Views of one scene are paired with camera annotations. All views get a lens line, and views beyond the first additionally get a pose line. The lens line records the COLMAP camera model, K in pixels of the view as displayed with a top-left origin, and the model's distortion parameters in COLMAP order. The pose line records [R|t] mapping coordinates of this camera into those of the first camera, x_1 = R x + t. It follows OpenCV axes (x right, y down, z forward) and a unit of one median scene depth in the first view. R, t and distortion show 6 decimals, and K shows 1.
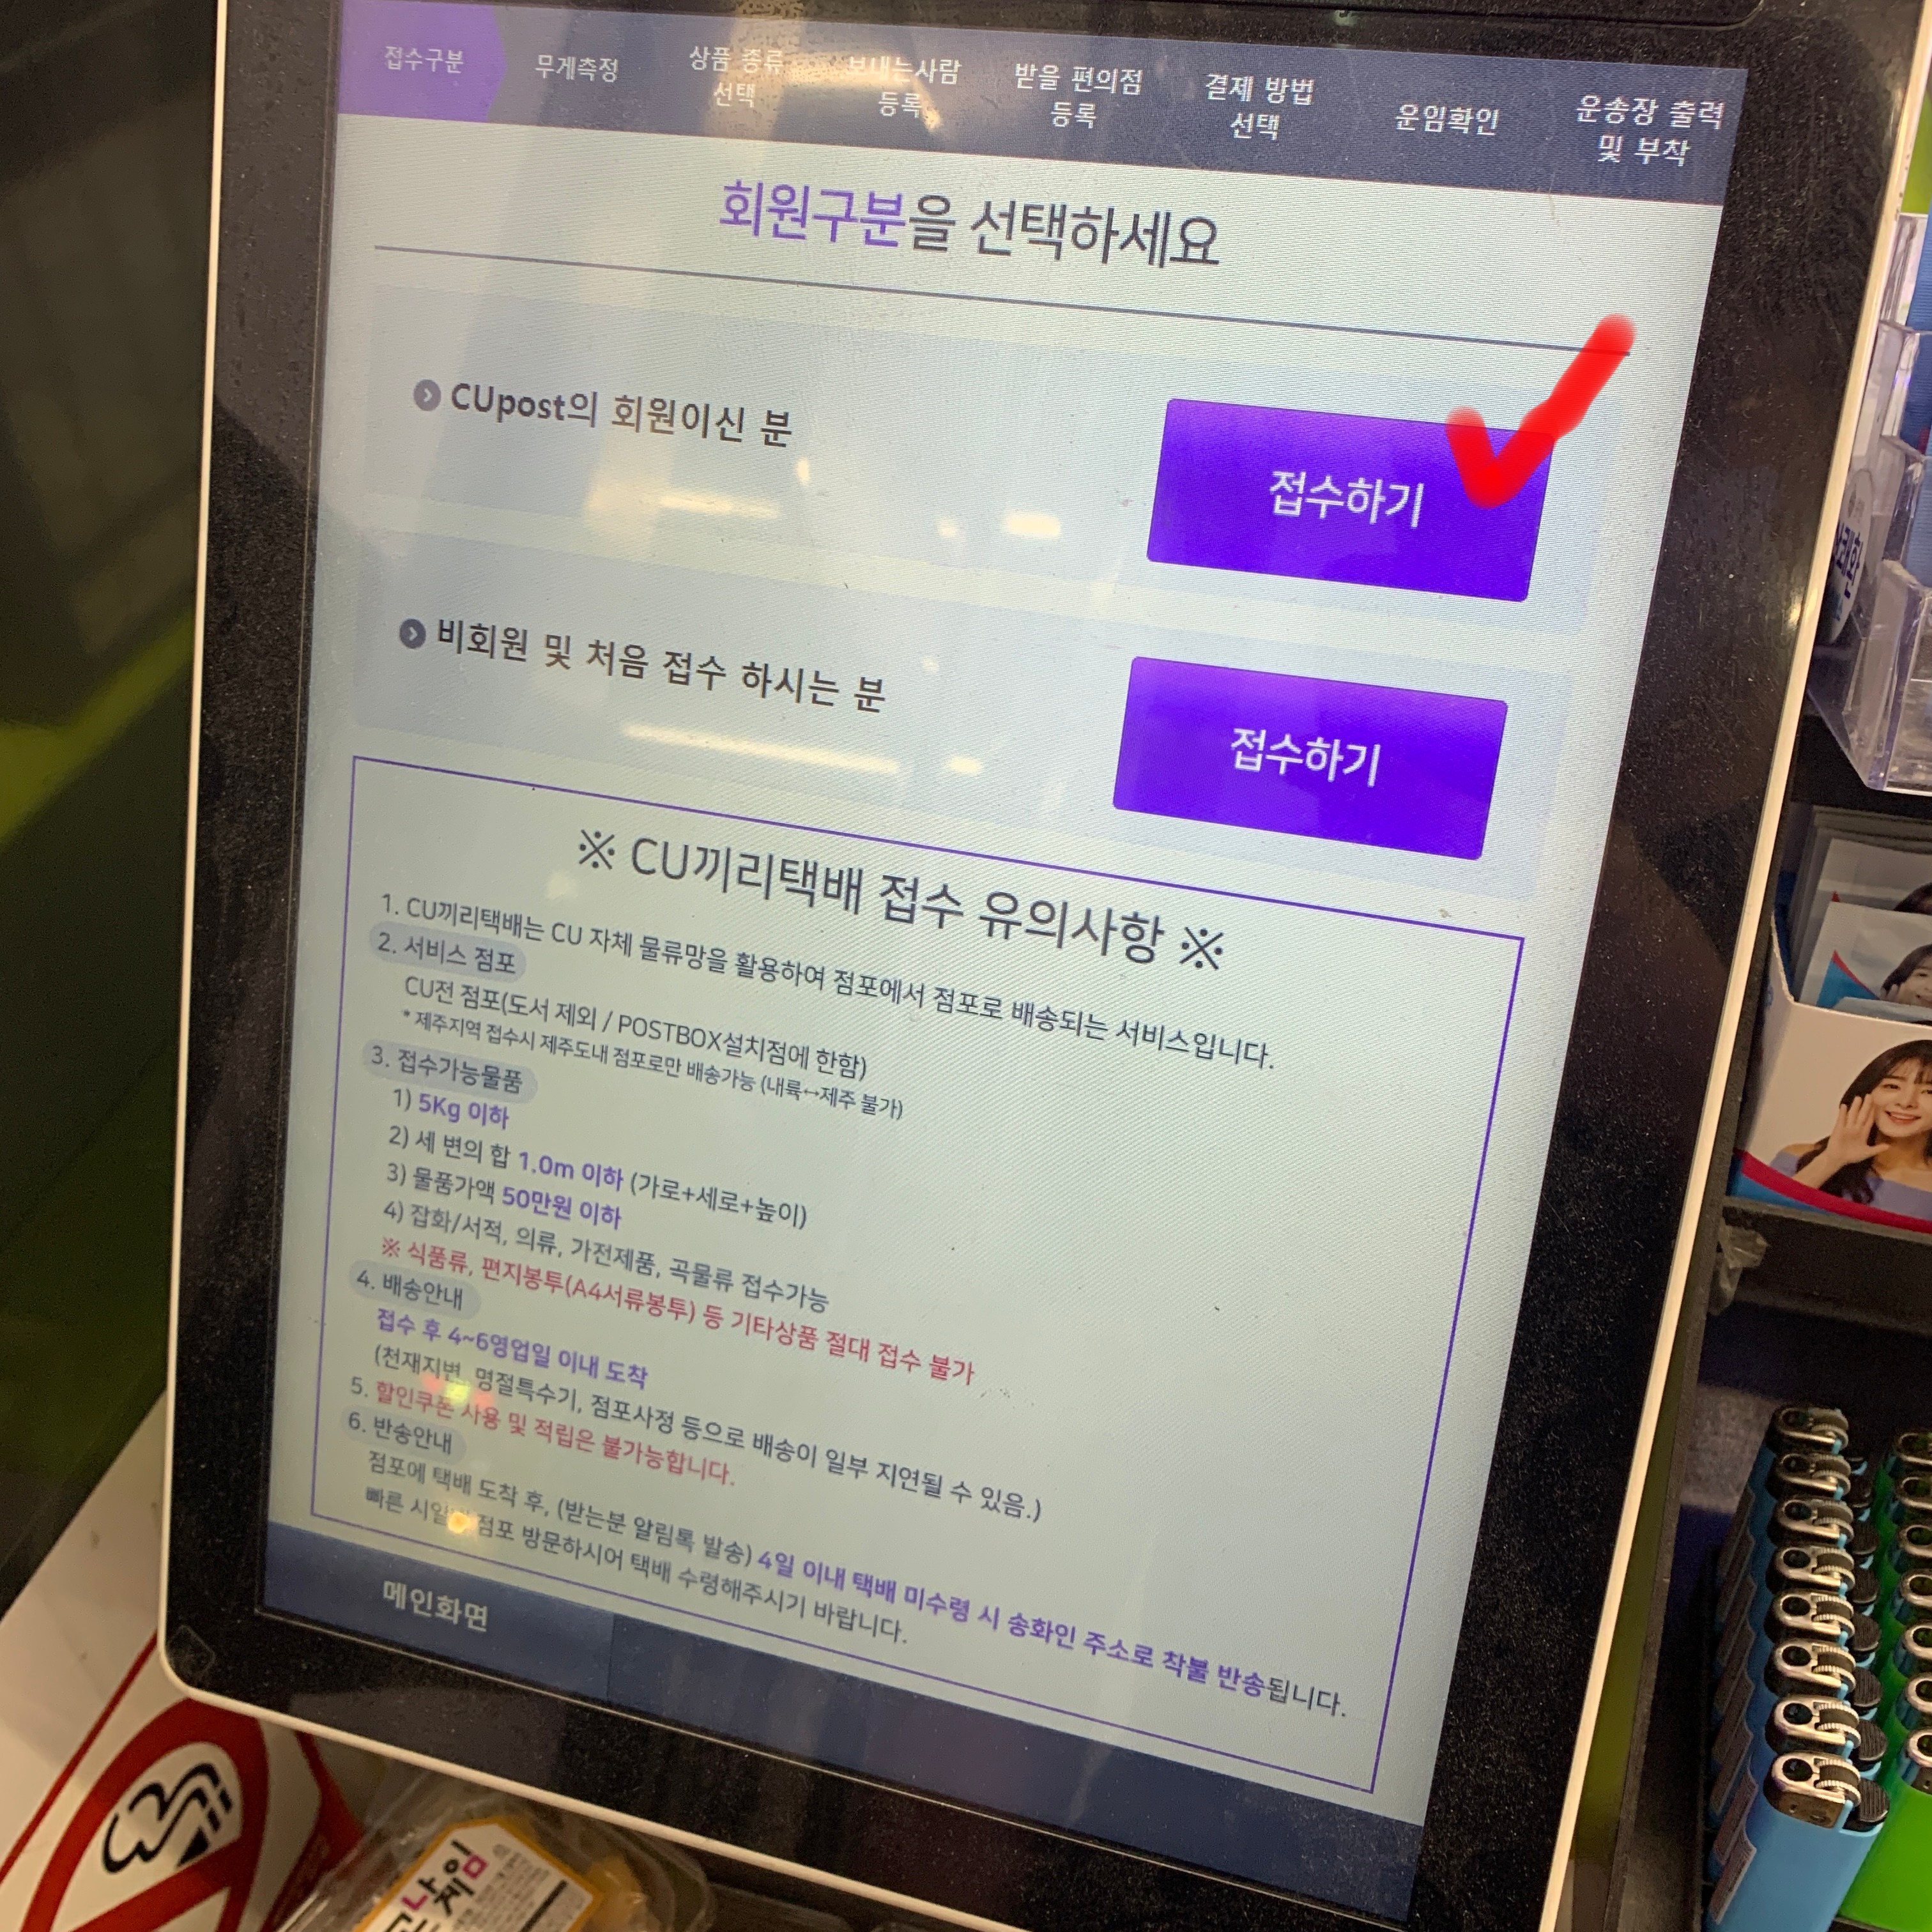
lens RADIAL K [[2214.7, 0, 932.3], [0, 2214.7, 938.4], [0, 0, 1]] dist [-0.004059, 0.000000]
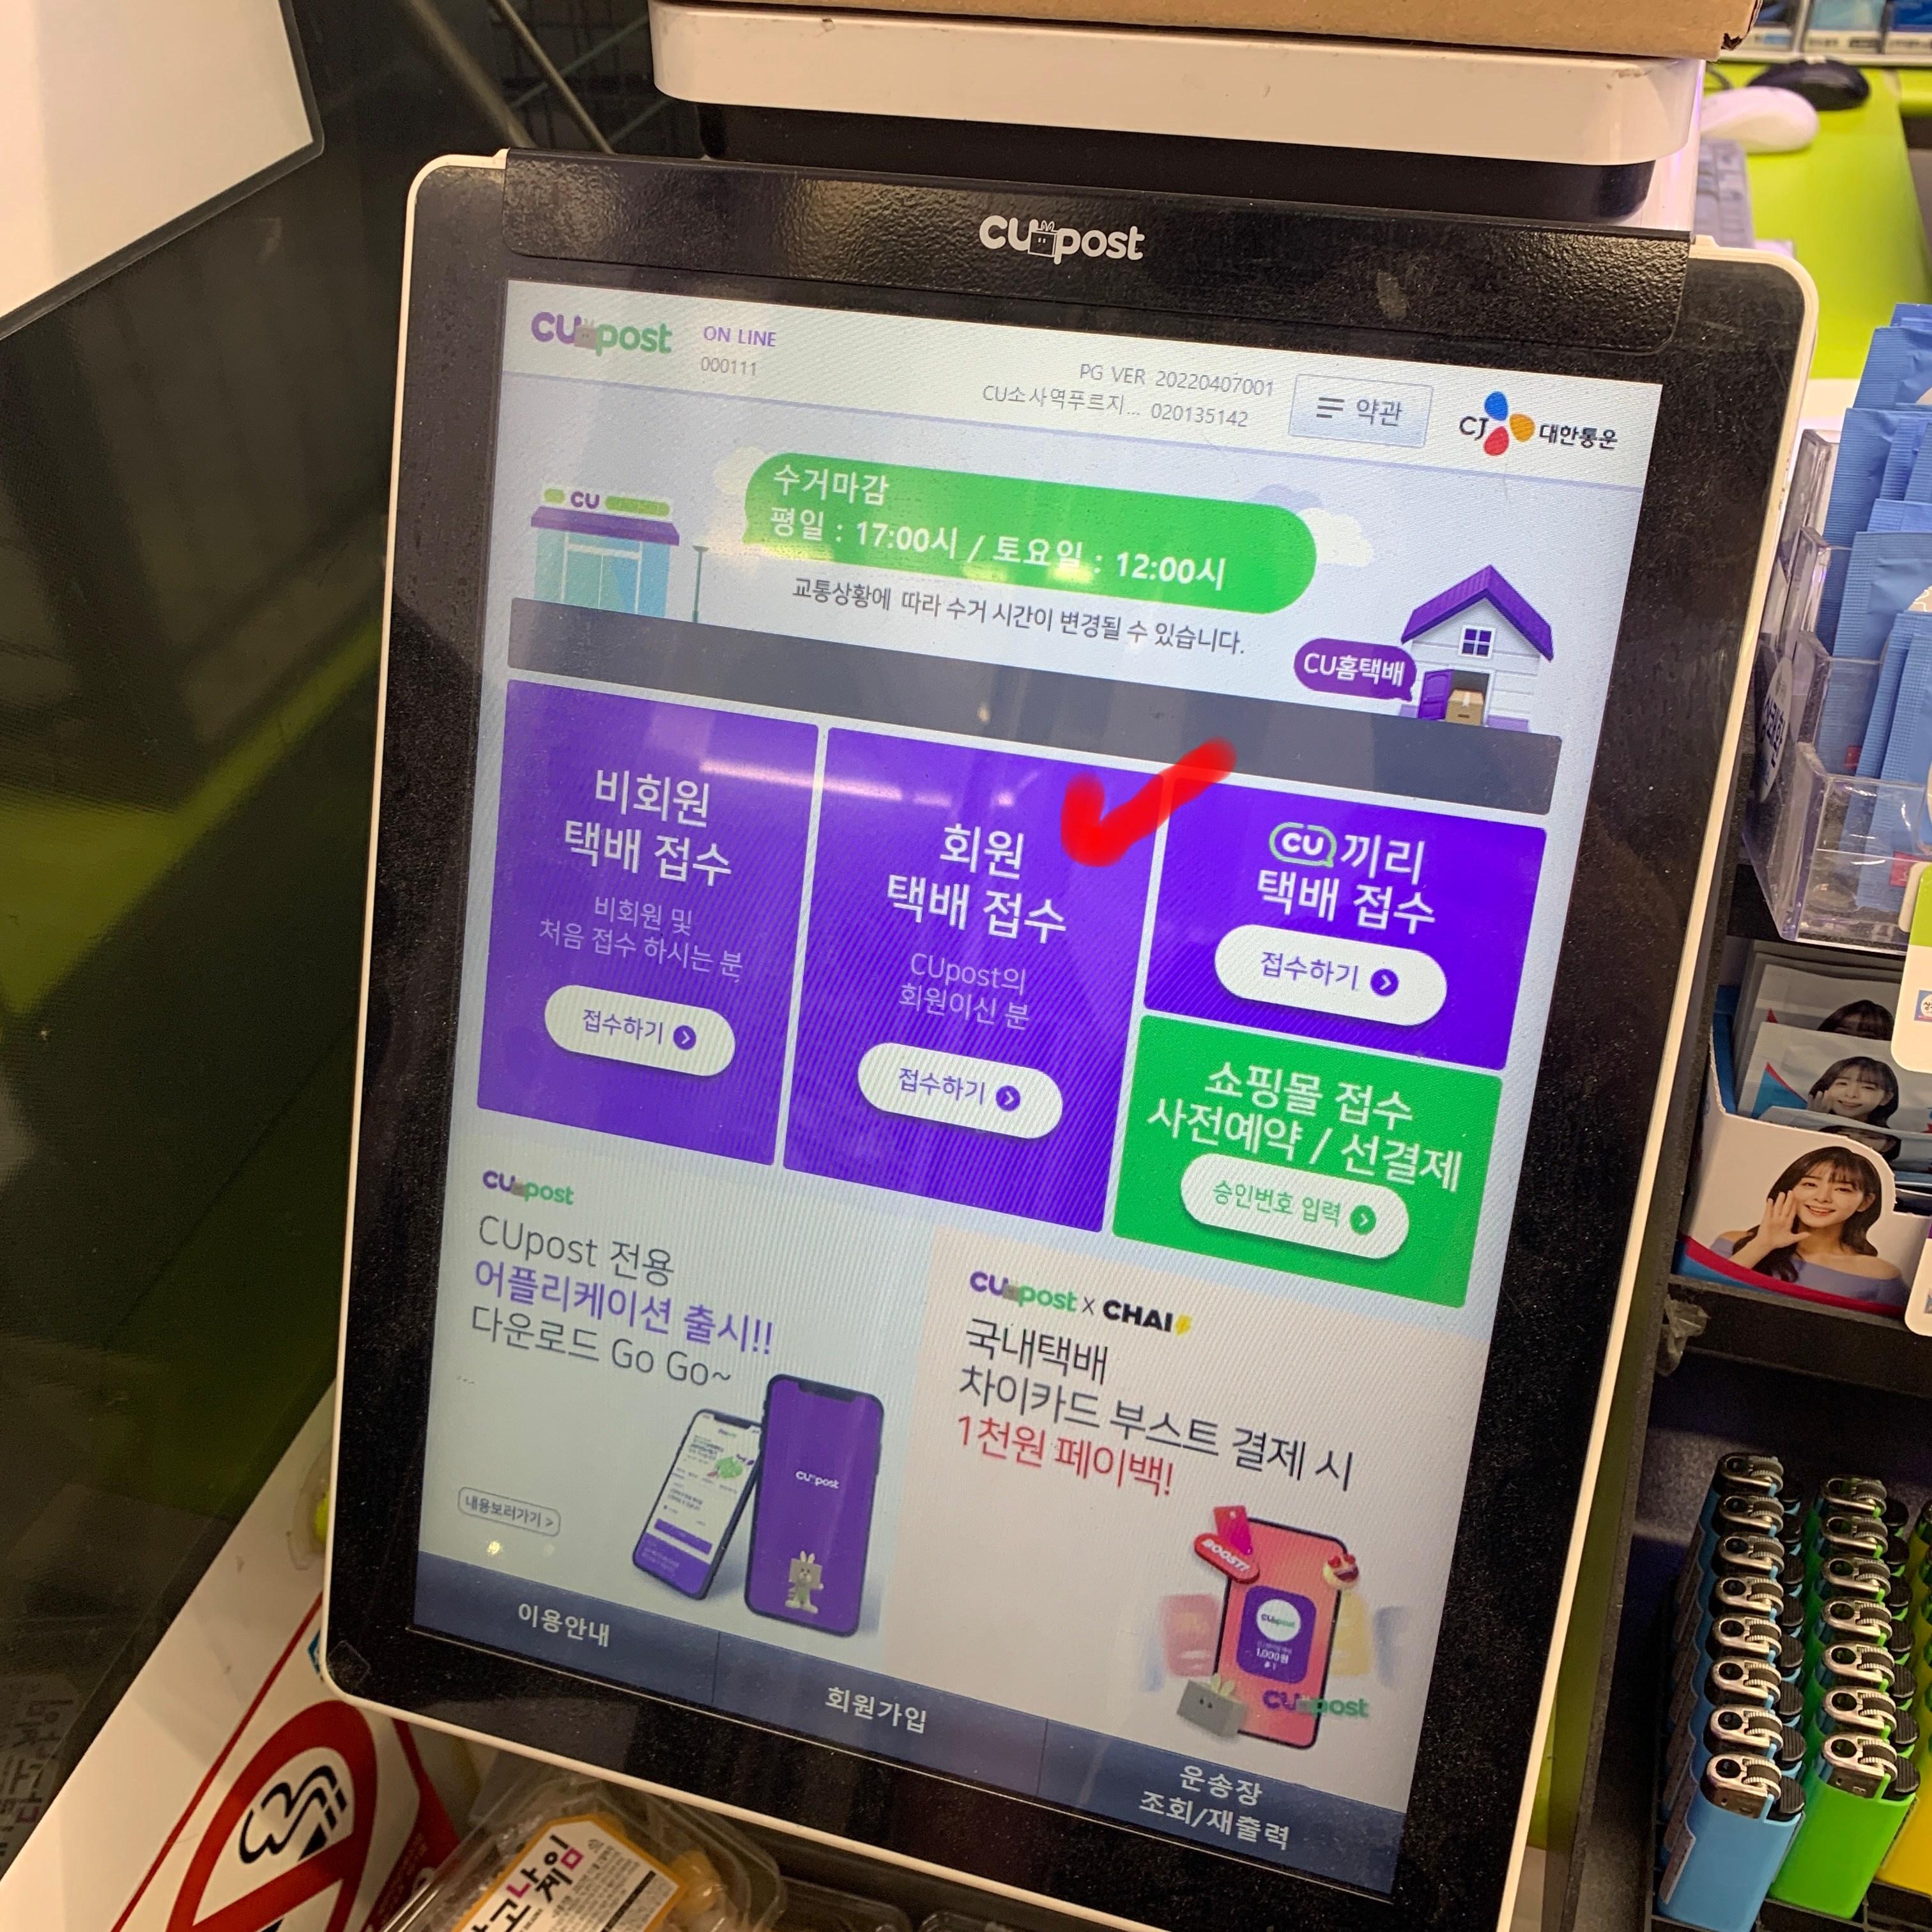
lens RADIAL K [[2214.7, 0, 959.8], [0, 2214.7, 925.0], [0, 0, 1]] dist [-0.004059, 0.000000]
pose [[0.999993, 0.003678, 0.000120, -0.018579], [-0.003676, 0.999898, -0.013789, -0.054851], [-0.000170, 0.013788, 0.999905, -0.182573]]
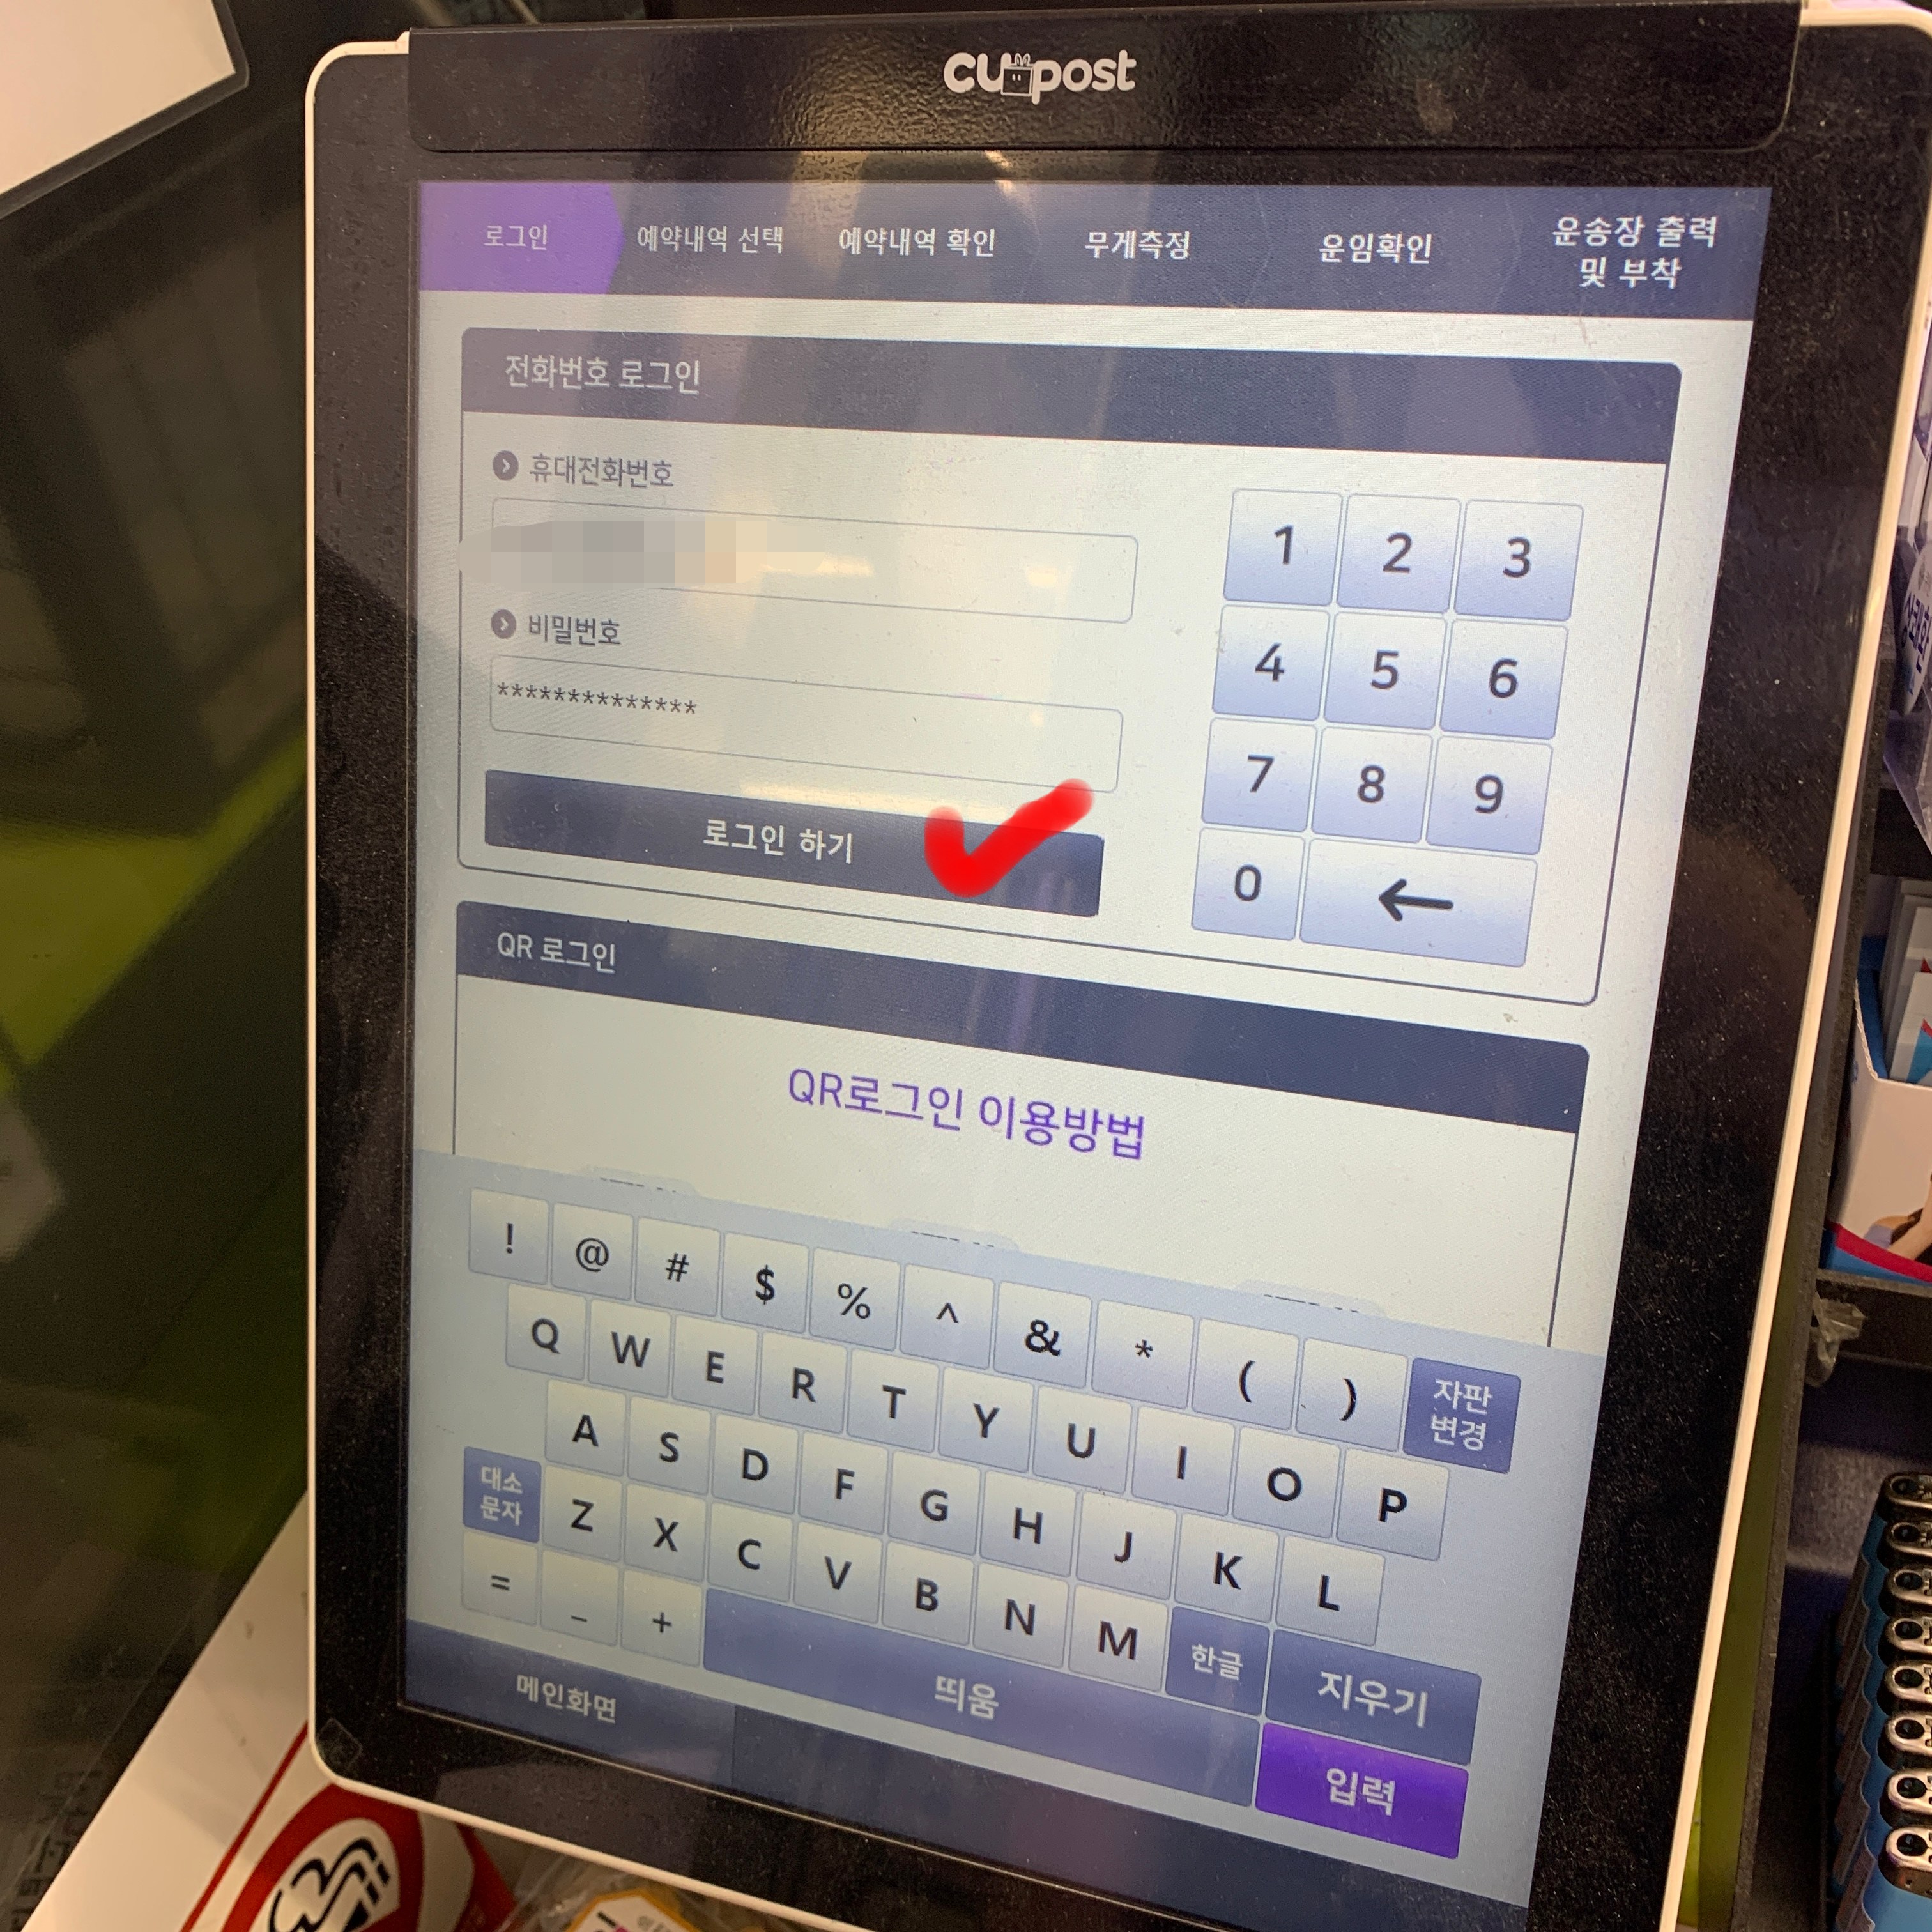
lens RADIAL K [[2214.7, 0, 900.0], [0, 2214.7, 969.2], [0, 0, 1]] dist [-0.004059, 0.000000]
pose [[0.996707, -0.037630, -0.071829, 0.021660], [0.037318, 0.999287, -0.005681, -0.032489], [0.071991, 0.002981, 0.997401, -0.034116]]
